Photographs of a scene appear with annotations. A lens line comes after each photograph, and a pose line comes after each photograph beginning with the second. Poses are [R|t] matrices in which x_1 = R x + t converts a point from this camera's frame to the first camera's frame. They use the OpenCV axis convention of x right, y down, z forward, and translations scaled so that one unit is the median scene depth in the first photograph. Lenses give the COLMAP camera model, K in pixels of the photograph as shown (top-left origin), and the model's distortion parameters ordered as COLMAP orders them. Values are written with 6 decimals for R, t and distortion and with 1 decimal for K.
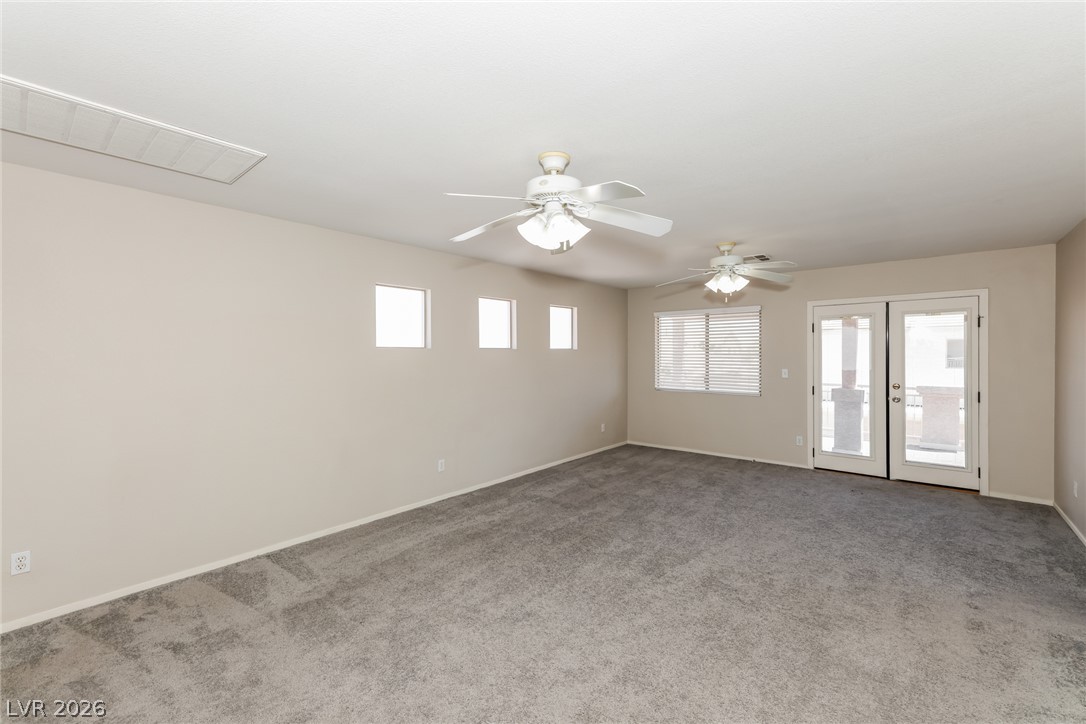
lens RADIAL K [[457.3, 0, 523.1], [0, 457.3, 351.8], [0, 0, 1]] dist [0.003595, 0.000767]
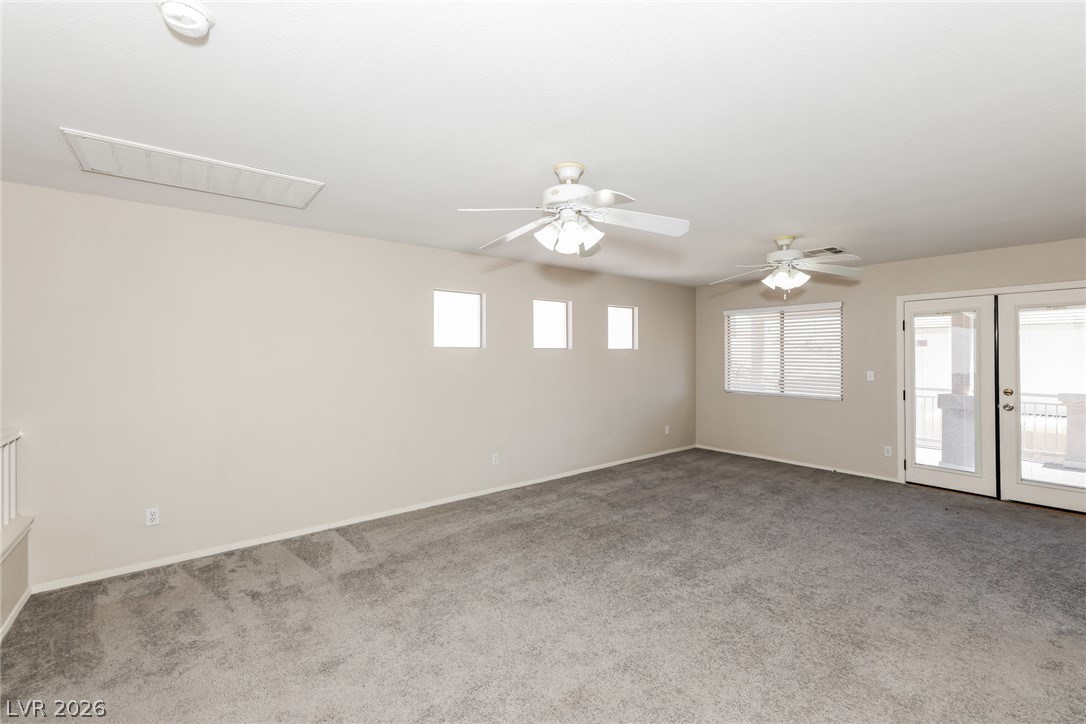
lens RADIAL K [[457.3, 0, 523.1], [0, 457.3, 351.8], [0, 0, 1]] dist [0.003595, 0.000767]
pose [[0.981400, 0.000151, -0.191973, 0.118709], [-0.000482, 0.999998, -0.001674, 0.001570], [0.191973, 0.001735, 0.981399, -0.037359]]
